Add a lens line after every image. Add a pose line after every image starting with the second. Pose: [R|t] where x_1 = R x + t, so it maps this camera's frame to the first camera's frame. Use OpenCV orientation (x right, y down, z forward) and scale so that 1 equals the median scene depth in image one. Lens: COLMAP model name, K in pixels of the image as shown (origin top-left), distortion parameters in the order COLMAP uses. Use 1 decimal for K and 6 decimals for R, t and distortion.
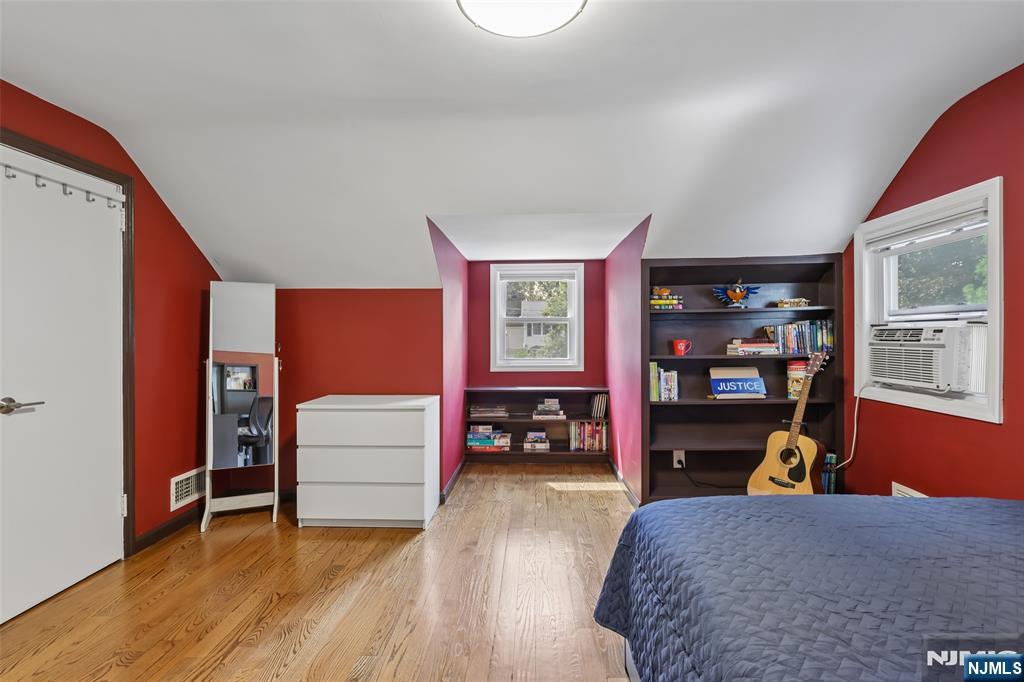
lens RADIAL K [[476.2, 0, 510.7], [0, 476.2, 340.2], [0, 0, 1]] dist [-0.002847, -0.000225]
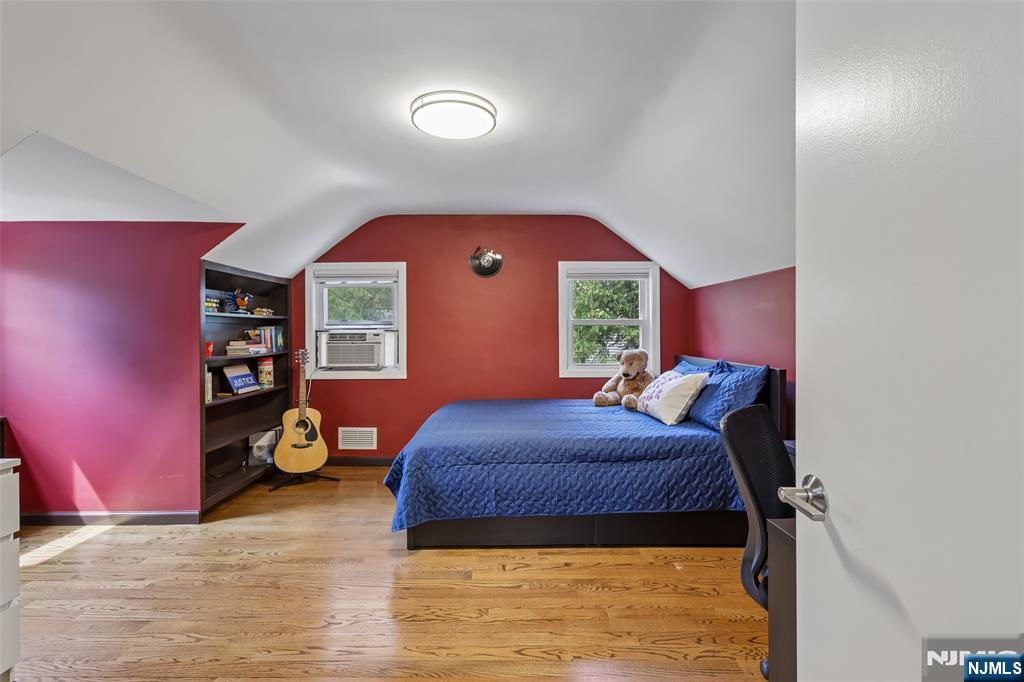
lens RADIAL K [[476.2, 0, 509.1], [0, 476.2, 338.3], [0, 0, 1]] dist [-0.002847, -0.000225]
pose [[-0.043012, 0.003882, 0.999067, -0.810090], [0.018476, 0.999825, -0.003089, 0.007836], [-0.998904, 0.018326, -0.043077, 0.459104]]
